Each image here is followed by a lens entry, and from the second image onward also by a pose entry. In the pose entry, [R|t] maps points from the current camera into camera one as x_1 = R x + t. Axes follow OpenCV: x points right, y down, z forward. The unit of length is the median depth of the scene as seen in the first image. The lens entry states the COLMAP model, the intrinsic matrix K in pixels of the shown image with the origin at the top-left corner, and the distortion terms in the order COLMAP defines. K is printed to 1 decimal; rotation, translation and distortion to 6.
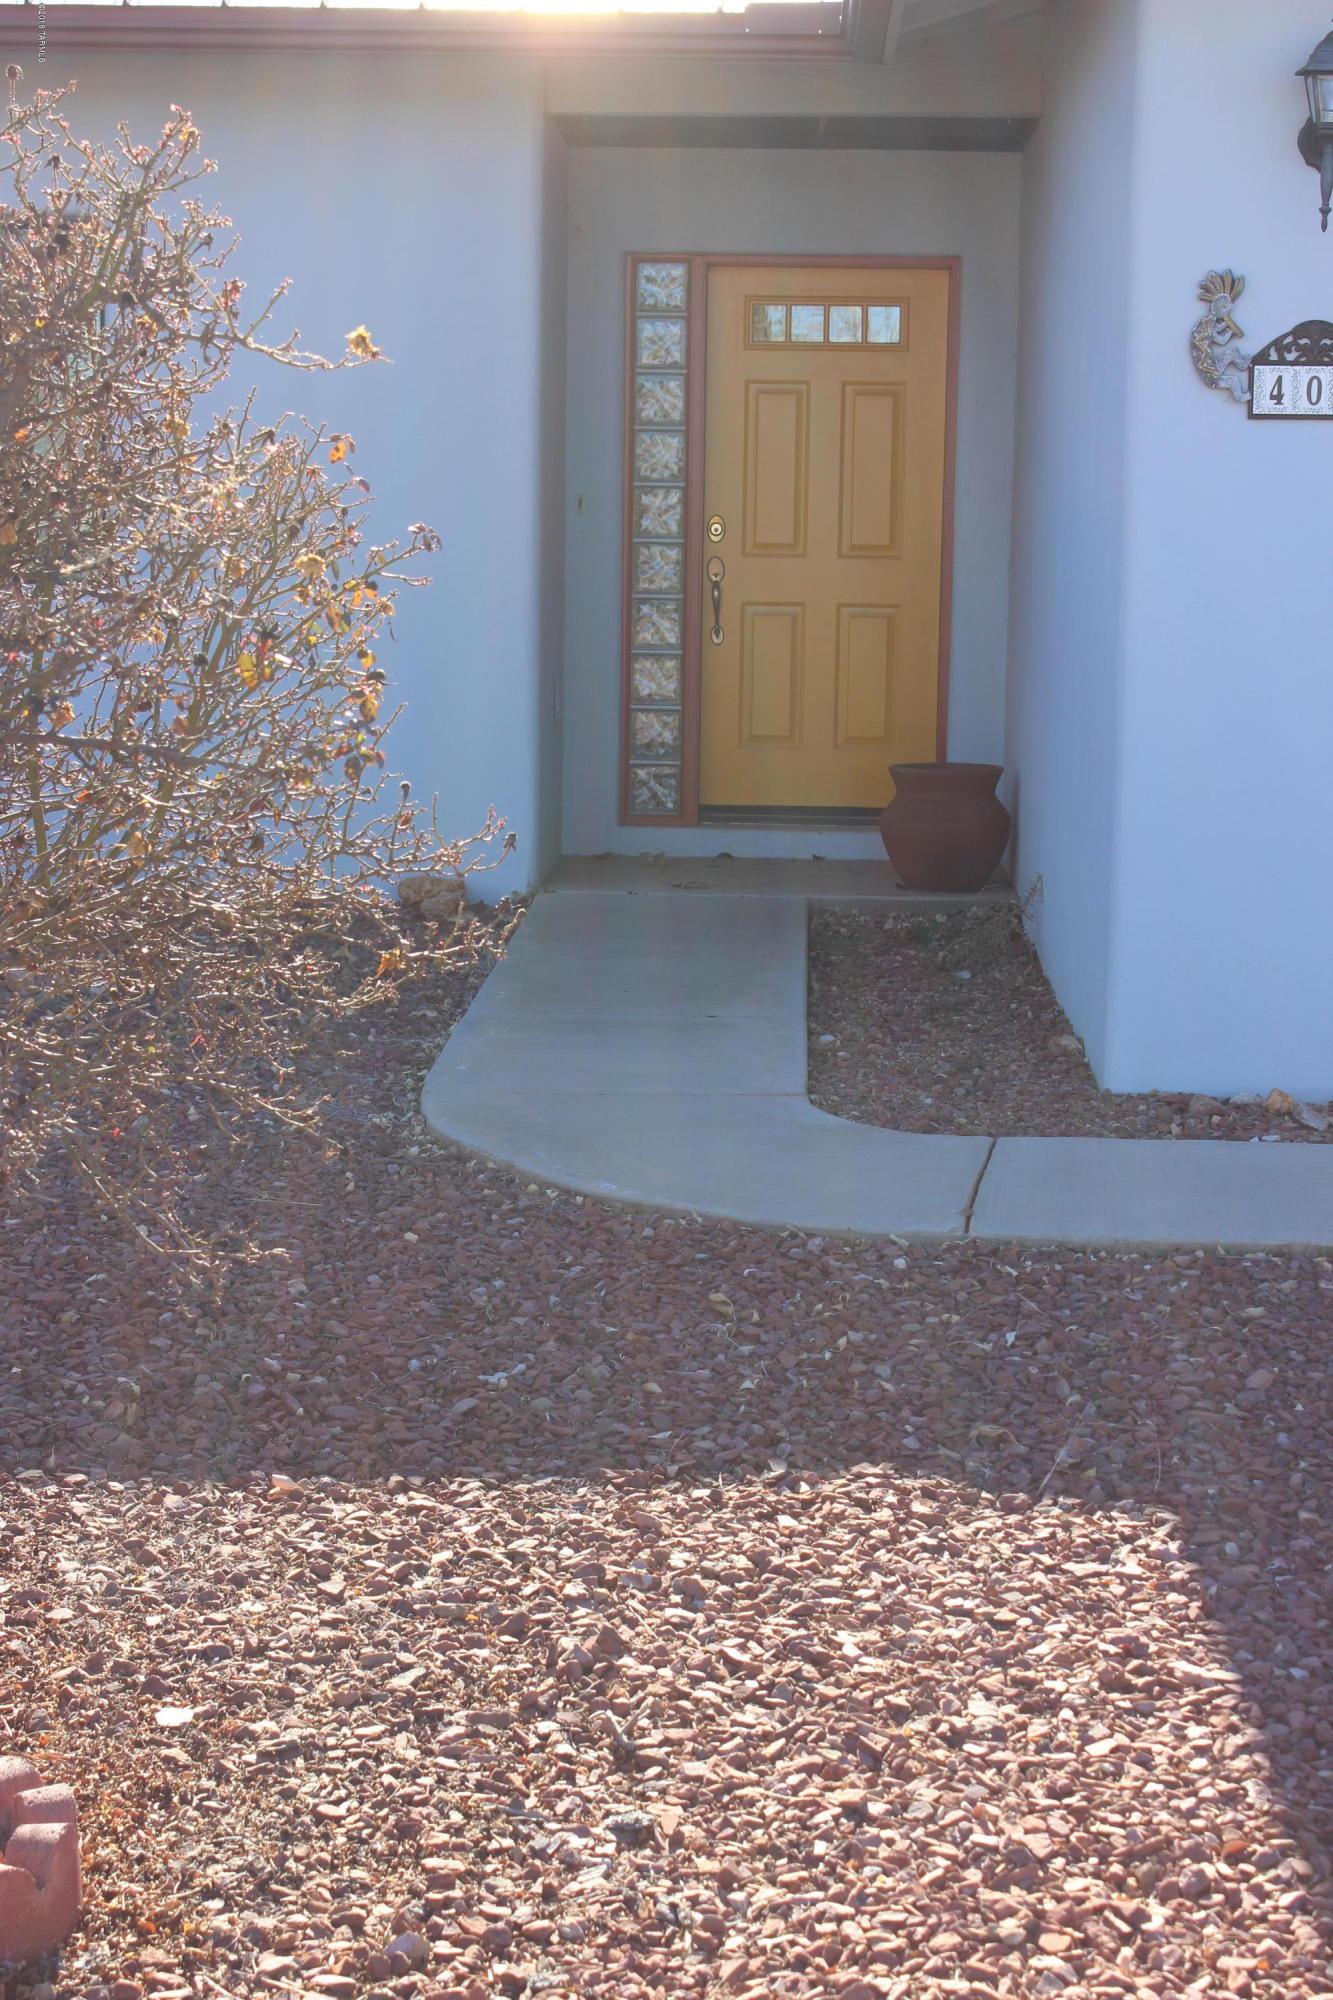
lens RADIAL K [[3609.4, 0, 665.4], [0, 3609.4, 999.0], [0, 0, 1]] dist [0.083356, 0.000000]
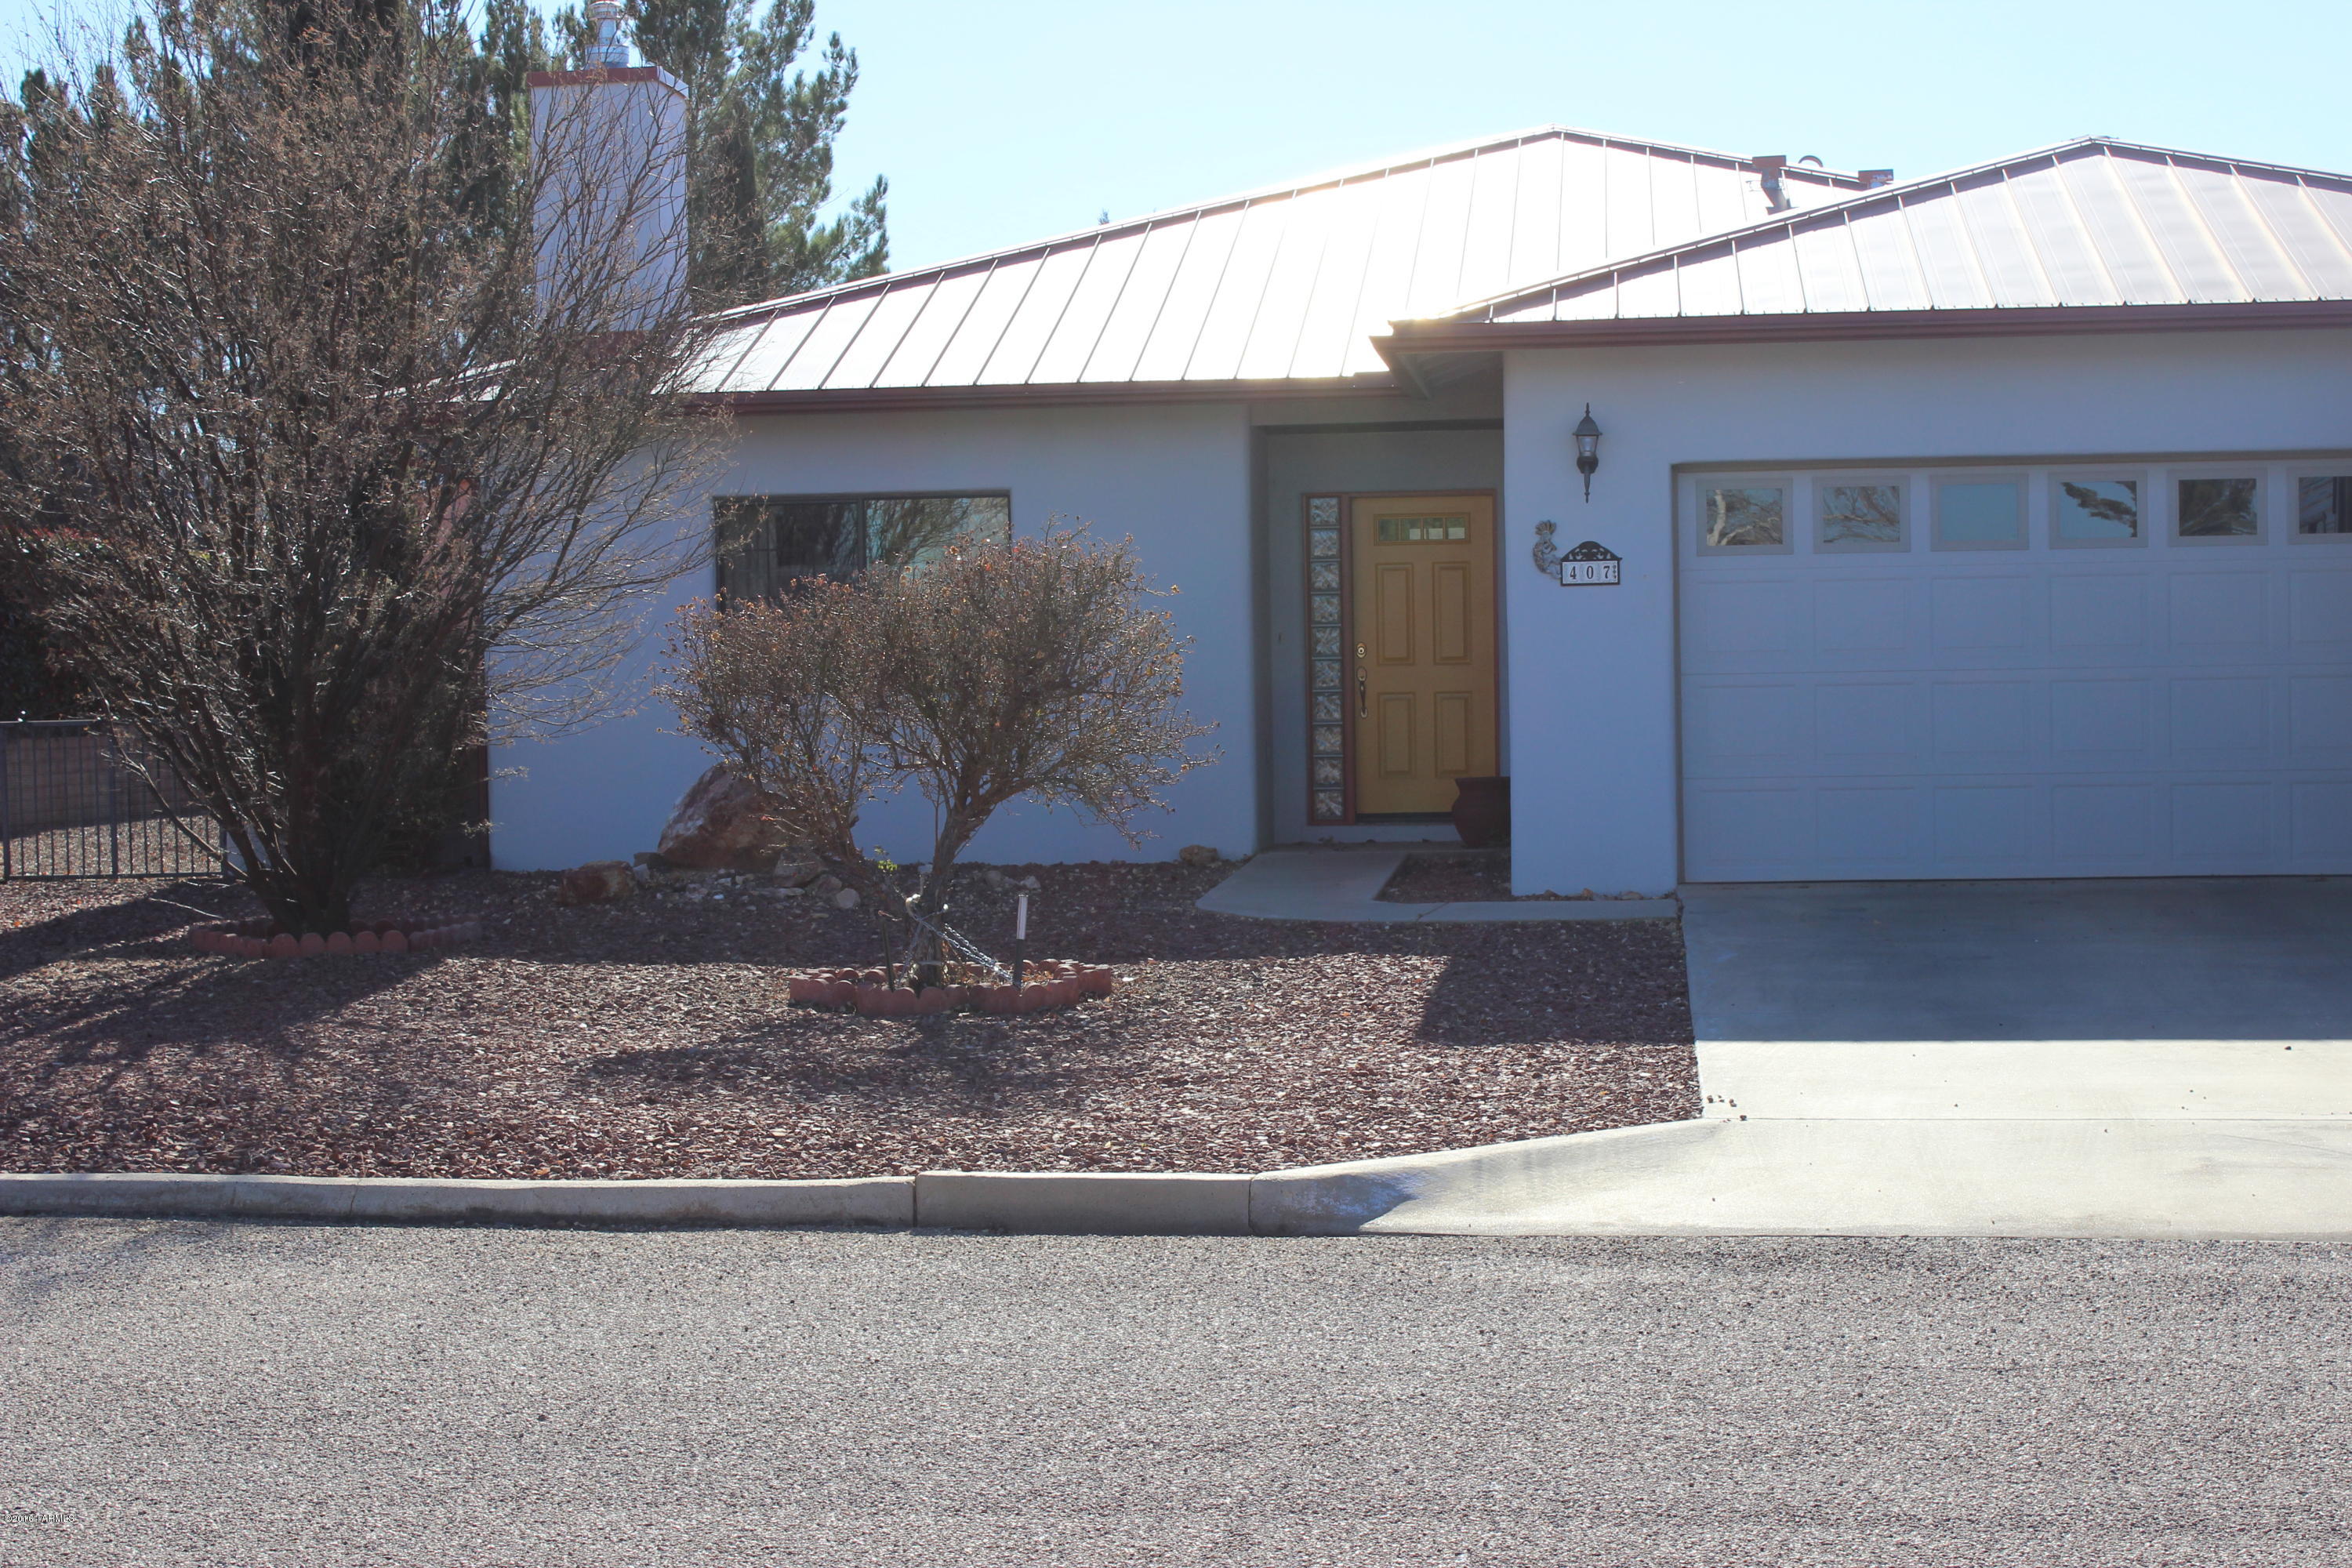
lens RADIAL K [[4244.6, 0, 1176.3], [0, 4244.6, 782.7], [0, 0, 1]] dist [0.083356, 0.000000]
pose [[0.997109, -0.033389, -0.068258, 0.061830], [0.025909, 0.993848, -0.107679, 0.143625], [0.071434, 0.105599, 0.991840, -0.973816]]
